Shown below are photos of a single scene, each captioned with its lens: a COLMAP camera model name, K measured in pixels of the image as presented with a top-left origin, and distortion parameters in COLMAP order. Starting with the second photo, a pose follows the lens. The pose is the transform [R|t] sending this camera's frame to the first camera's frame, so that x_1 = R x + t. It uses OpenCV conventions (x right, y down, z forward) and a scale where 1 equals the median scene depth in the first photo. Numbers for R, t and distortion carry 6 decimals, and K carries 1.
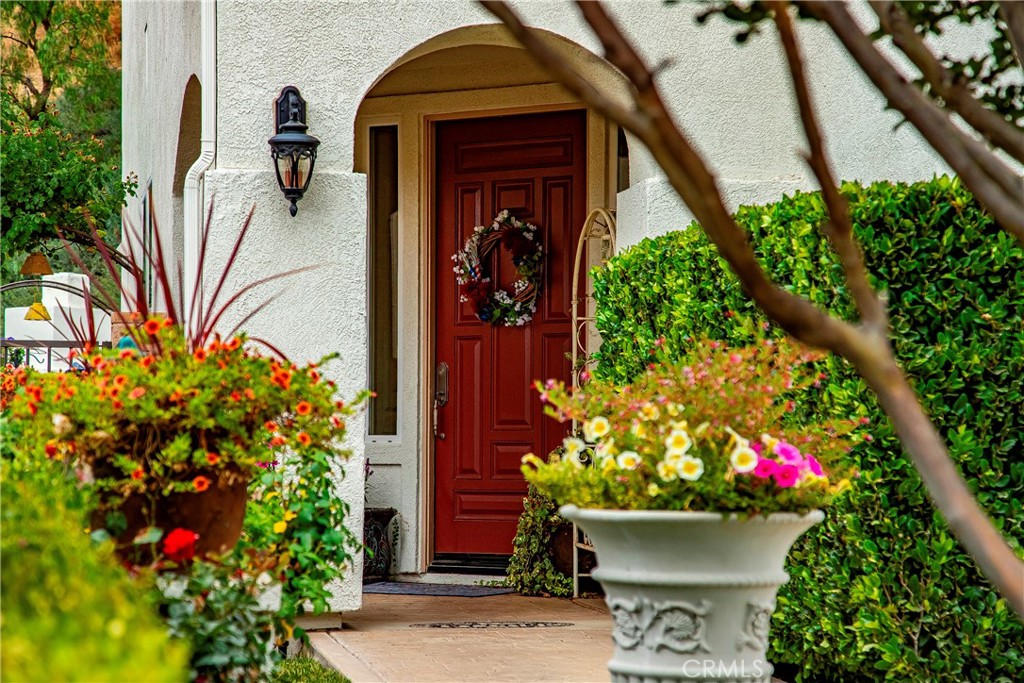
lens RADIAL K [[2899.5, 0, 511.9], [0, 2899.5, 339.8], [0, 0, 1]] dist [0.804458, 0.000000]
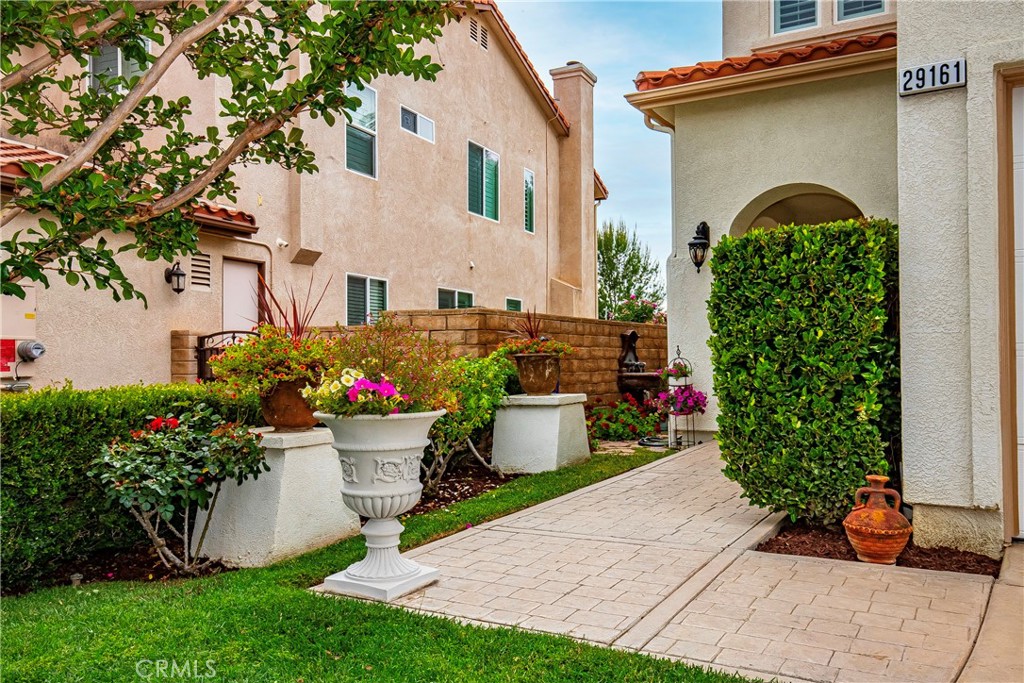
lens RADIAL K [[855.2, 0, 512.1], [0, 855.2, 346.5], [0, 0, 1]] dist [0.000195, -0.000070]
pose [[0.758424, -0.024434, -0.651303, 0.388775], [0.040540, 0.999131, 0.009724, 0.009436], [0.650499, -0.033779, 0.758756, 0.470360]]
